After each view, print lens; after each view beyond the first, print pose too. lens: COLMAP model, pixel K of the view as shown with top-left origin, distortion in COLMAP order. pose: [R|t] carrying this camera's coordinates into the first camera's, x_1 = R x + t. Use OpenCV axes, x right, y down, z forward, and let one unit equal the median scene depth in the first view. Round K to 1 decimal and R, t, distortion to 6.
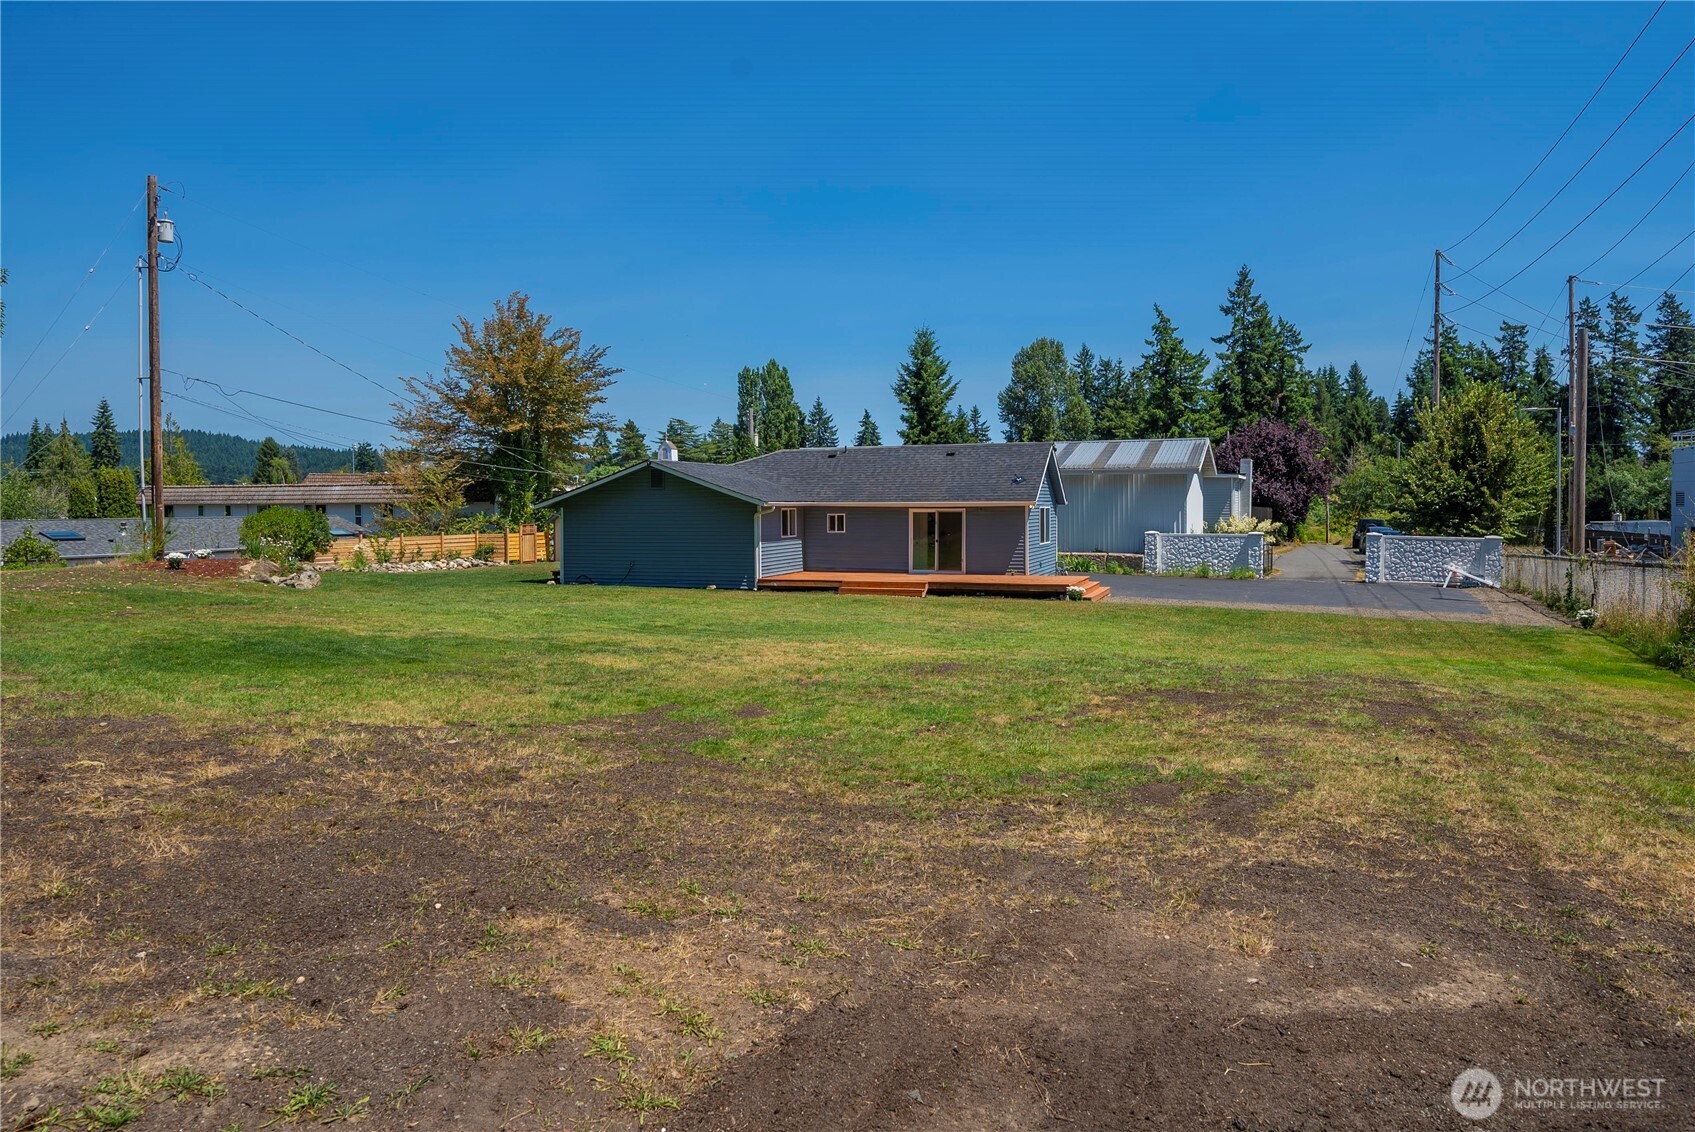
lens RADIAL K [[1157.8, 0, 849.2], [0, 1157.8, 539.7], [0, 0, 1]] dist [0.002849, -0.000581]
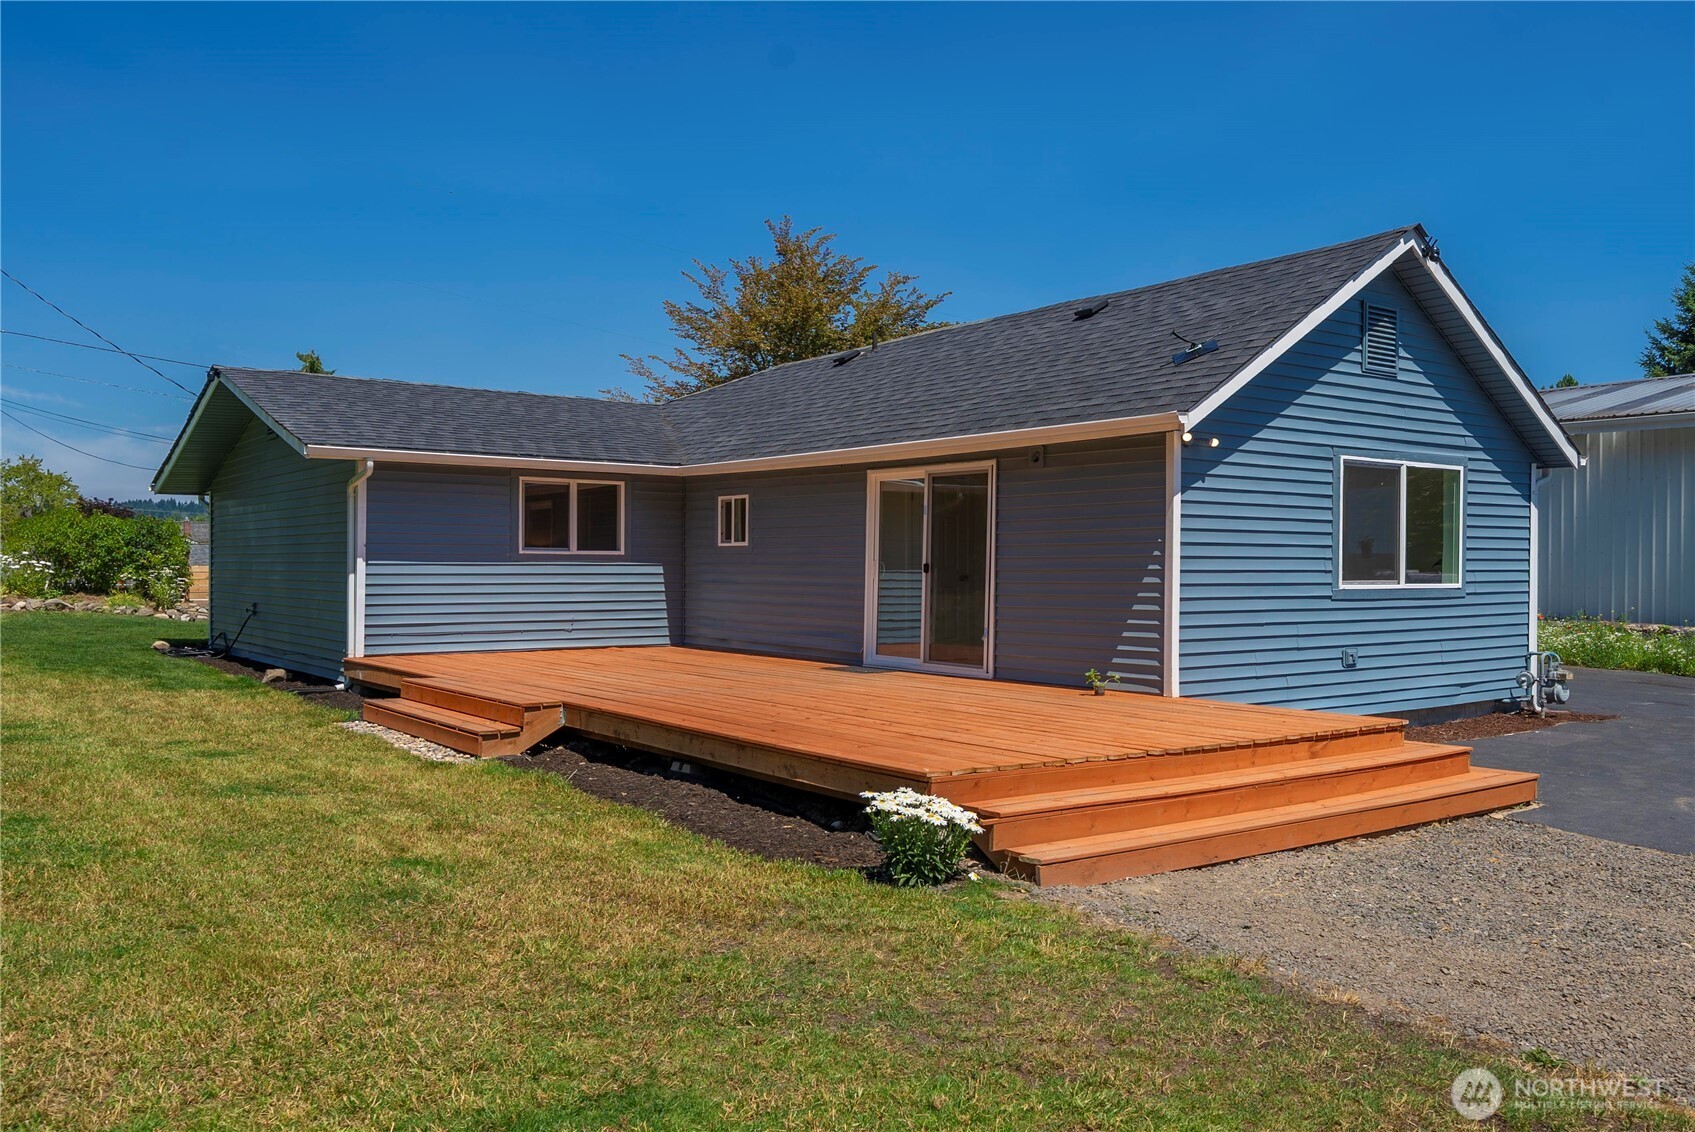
lens RADIAL K [[1157.8, 0, 849.2], [0, 1157.8, 539.7], [0, 0, 1]] dist [0.002849, -0.000581]
pose [[0.792670, -0.005812, -0.609624, 0.256325], [-0.022193, 0.999017, -0.038381, 0.006378], [0.609247, 0.043953, 0.791761, 0.724733]]
